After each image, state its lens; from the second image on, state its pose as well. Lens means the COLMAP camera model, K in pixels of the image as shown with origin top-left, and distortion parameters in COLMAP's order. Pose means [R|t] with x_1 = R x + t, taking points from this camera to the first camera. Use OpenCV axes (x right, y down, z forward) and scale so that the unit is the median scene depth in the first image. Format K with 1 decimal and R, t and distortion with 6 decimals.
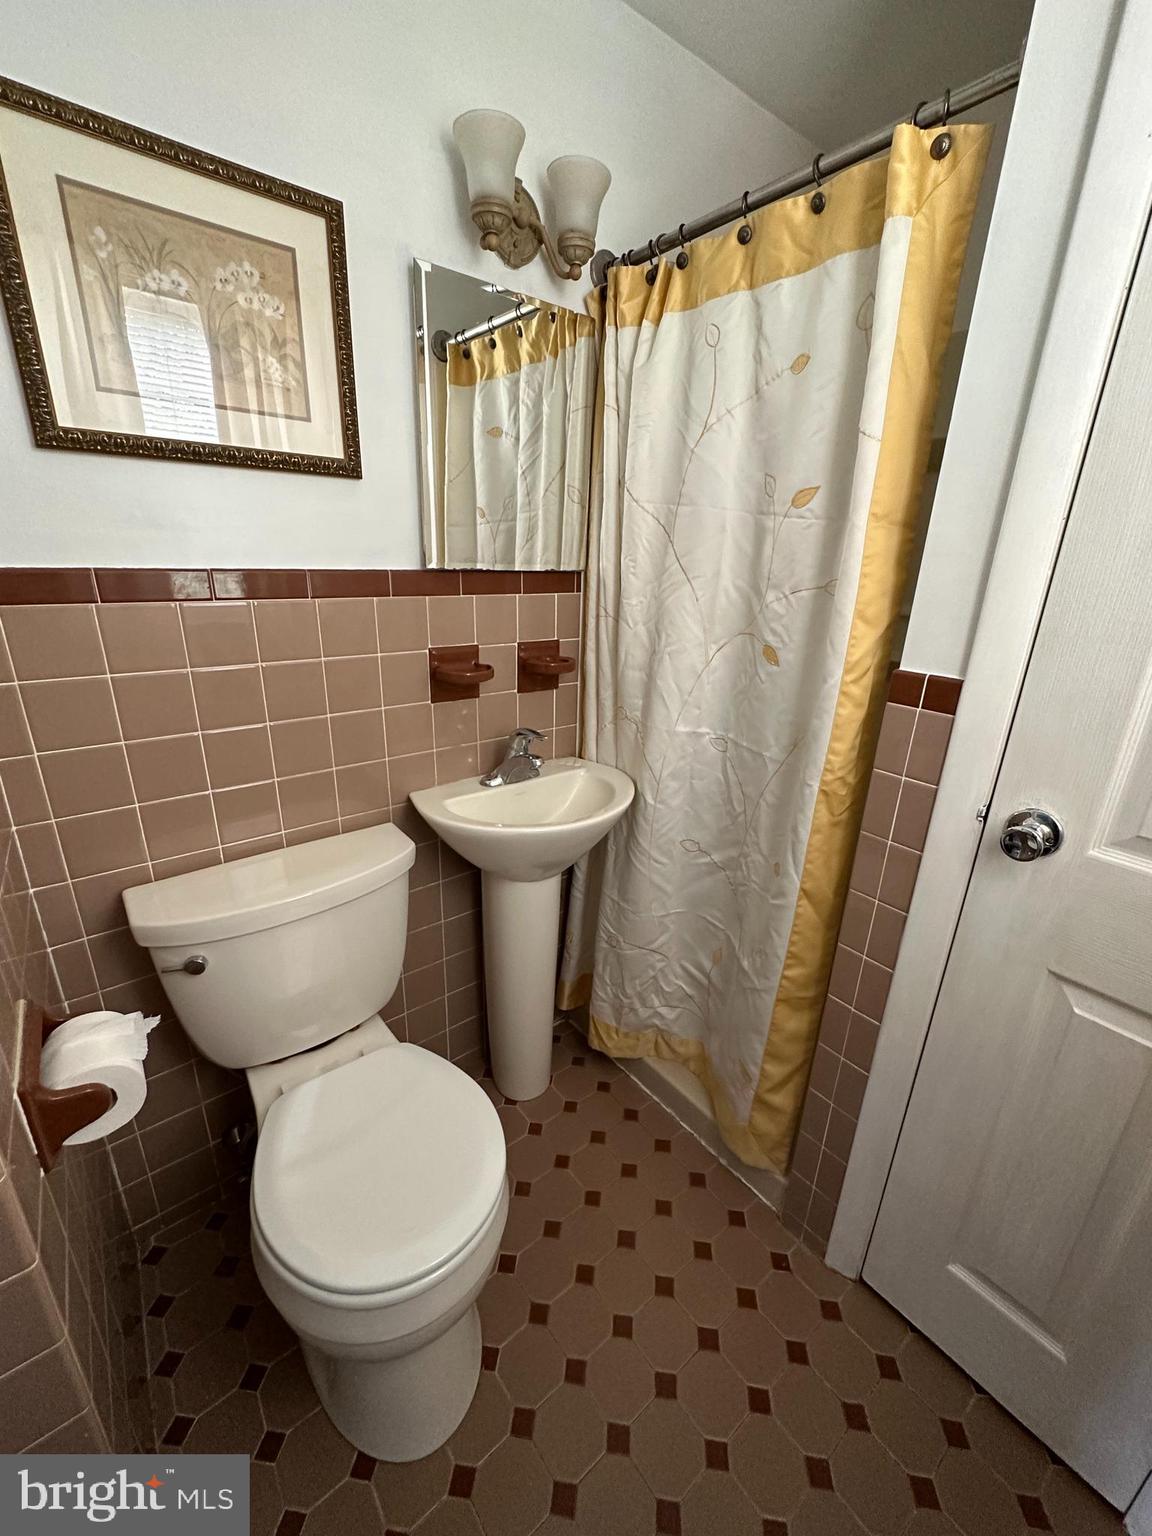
lens RADIAL K [[615.2, 0, 570.4], [0, 615.2, 771.7], [0, 0, 1]] dist [-0.000947, -0.000155]
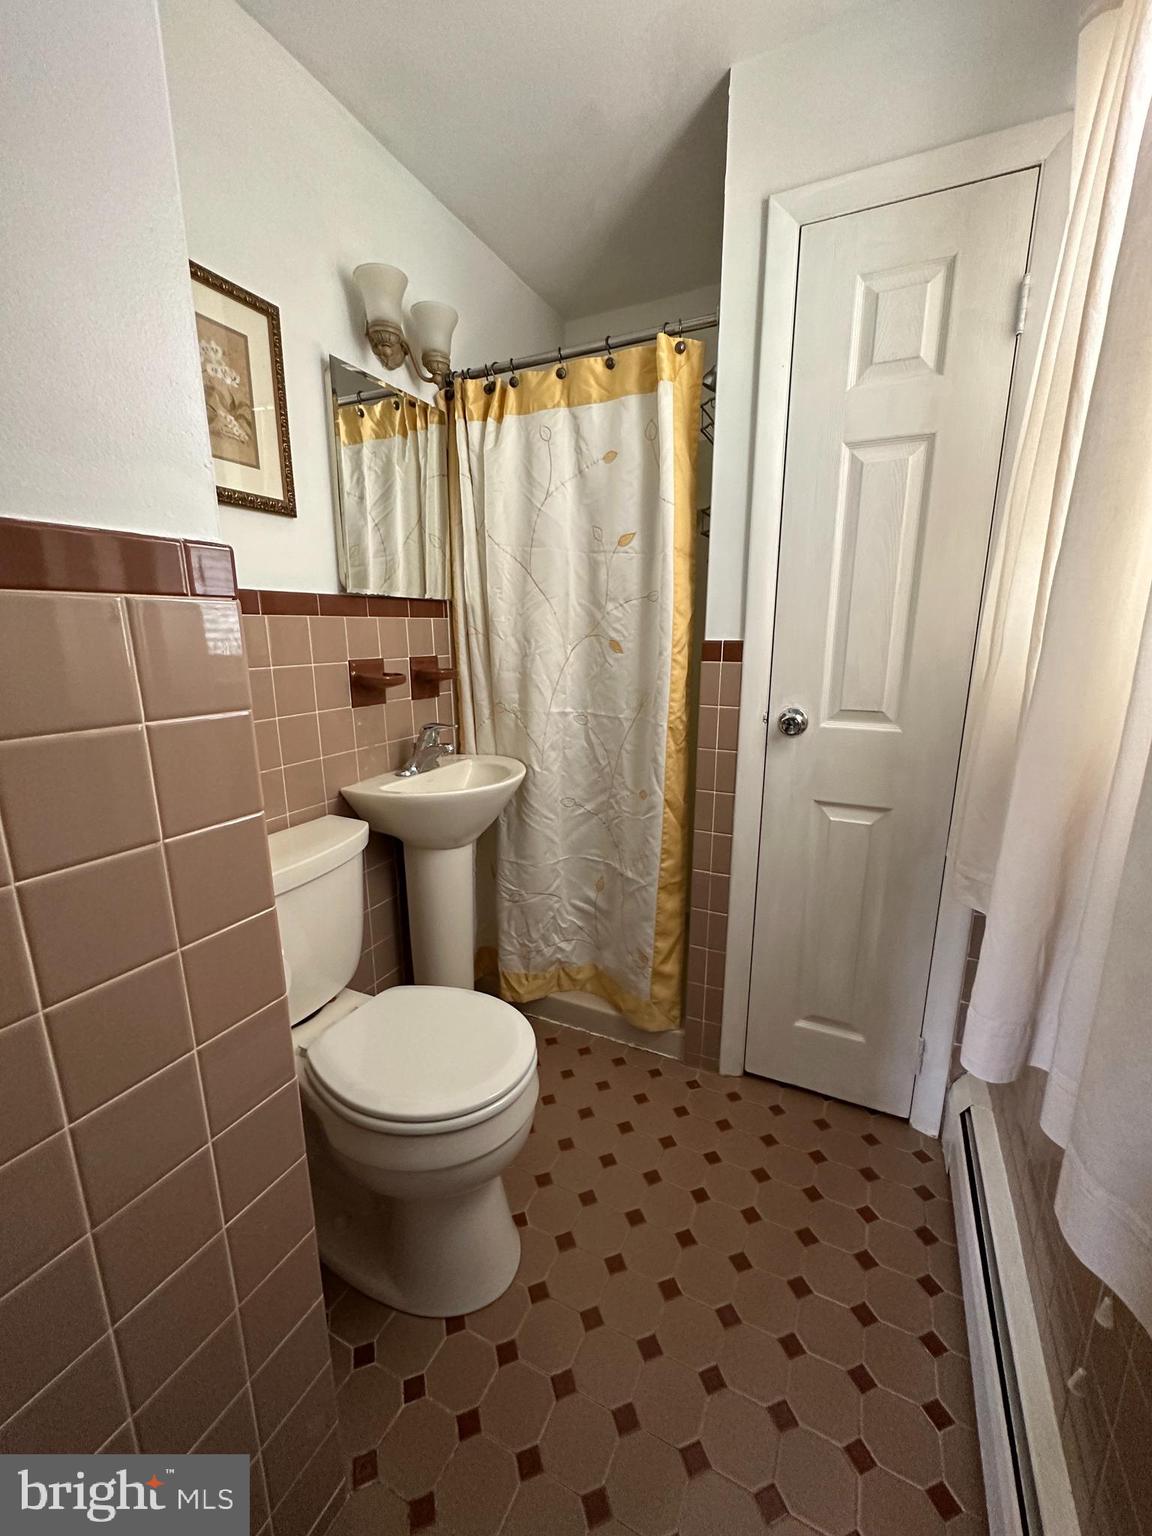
lens RADIAL K [[615.2, 0, 570.4], [0, 615.2, 771.7], [0, 0, 1]] dist [-0.000947, -0.000155]
pose [[0.904127, -0.126153, 0.408216, -0.377020], [0.169029, 0.983082, -0.070562, 0.174630], [-0.392408, 0.132798, 0.910154, -0.221943]]
